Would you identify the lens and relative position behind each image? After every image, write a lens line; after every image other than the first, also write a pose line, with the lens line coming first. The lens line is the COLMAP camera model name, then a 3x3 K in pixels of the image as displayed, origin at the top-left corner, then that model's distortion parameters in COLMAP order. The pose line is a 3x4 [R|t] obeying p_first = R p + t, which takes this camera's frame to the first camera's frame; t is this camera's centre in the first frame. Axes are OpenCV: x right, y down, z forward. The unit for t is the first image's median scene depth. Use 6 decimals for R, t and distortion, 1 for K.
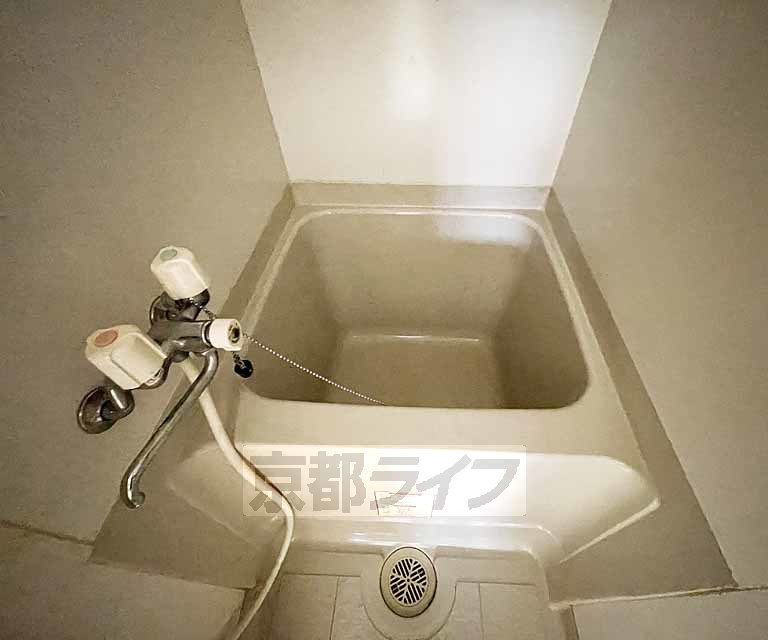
lens RADIAL K [[339.9, 0, 396.9], [0, 339.9, 315.9], [0, 0, 1]] dist [-0.000069, 0.000099]
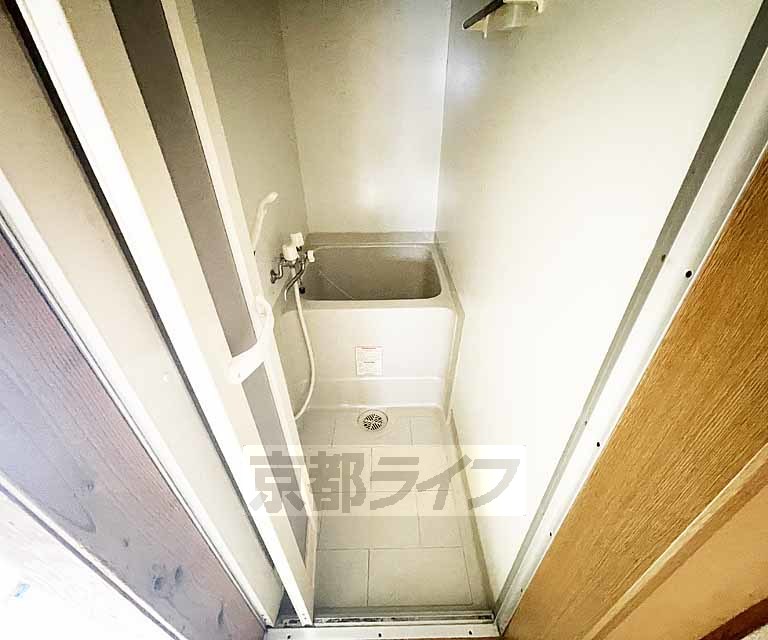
lens RADIAL K [[339.9, 0, 396.9], [0, 339.9, 315.9], [0, 0, 1]] dist [-0.000069, 0.000099]
pose [[0.998838, -0.046792, 0.011509, 0.169675], [0.047861, 0.991093, -0.124270, 0.382557], [-0.005592, 0.124676, 0.992182, -0.997253]]
